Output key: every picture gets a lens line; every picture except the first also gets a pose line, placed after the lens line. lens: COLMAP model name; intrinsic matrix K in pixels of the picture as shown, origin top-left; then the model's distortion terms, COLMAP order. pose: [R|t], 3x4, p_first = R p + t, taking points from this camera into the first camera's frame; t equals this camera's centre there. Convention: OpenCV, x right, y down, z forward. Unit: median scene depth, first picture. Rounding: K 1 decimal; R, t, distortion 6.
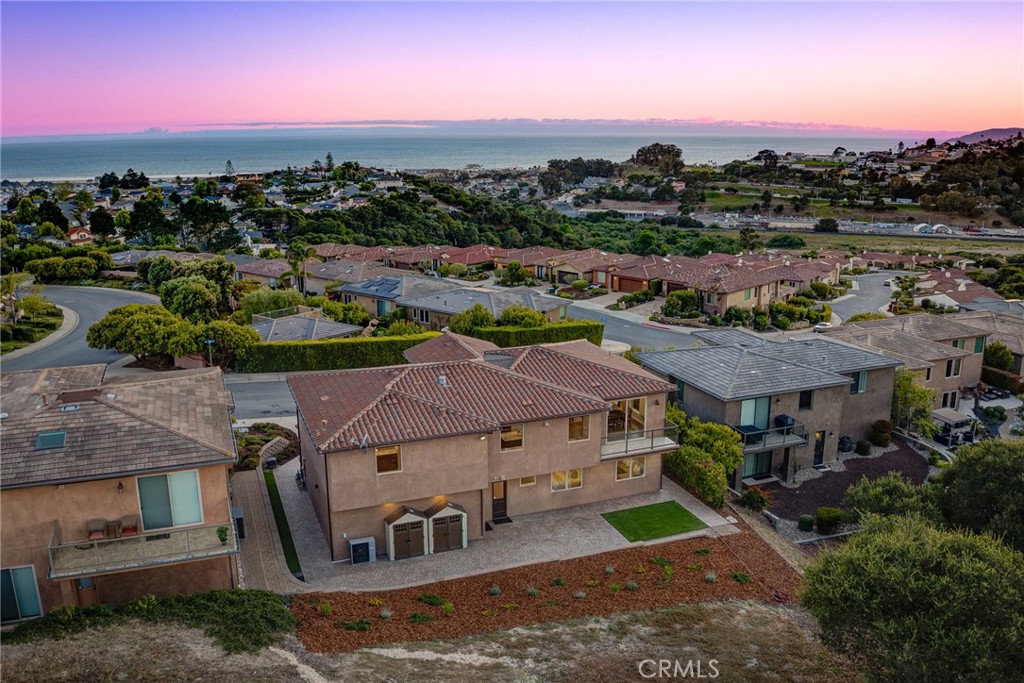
lens RADIAL K [[847.4, 0, 512.0], [0, 847.4, 341.5], [0, 0, 1]] dist [-0.097937, -0.020779]
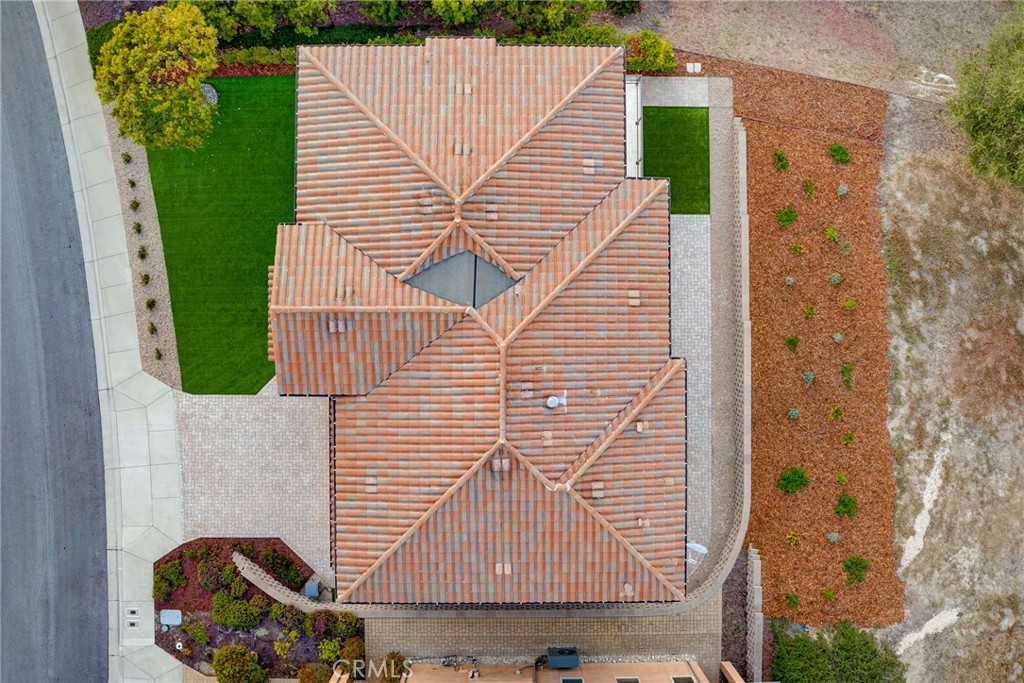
lens RADIAL K [[847.4, 0, 512.0], [0, 847.4, 341.5], [0, 0, 1]] dist [-0.097937, -0.020779]
pose [[0.354636, -0.934996, 0.004098, -0.020740], [0.224906, 0.089558, 0.970256, -0.245277], [-0.907552, -0.343166, 0.242046, 0.368596]]
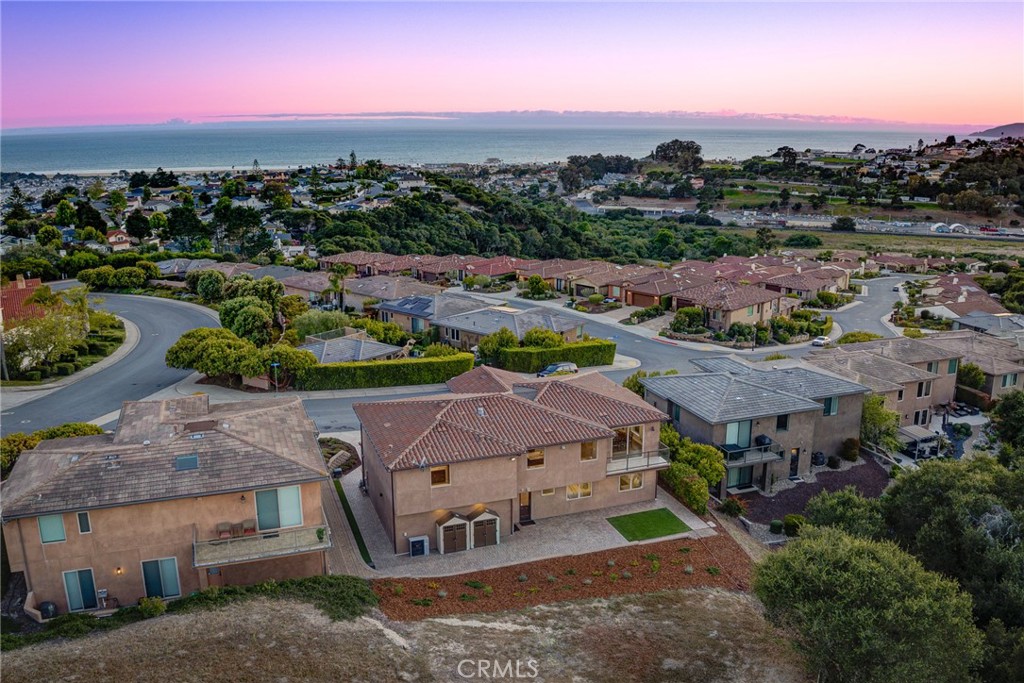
lens RADIAL K [[847.4, 0, 512.0], [0, 847.4, 341.5], [0, 0, 1]] dist [-0.097937, -0.020779]
pose [[0.999736, 0.007041, -0.021880, -0.003704], [-0.006836, 0.999932, 0.009443, -0.028994], [0.021945, -0.009291, 0.999716, -0.105589]]
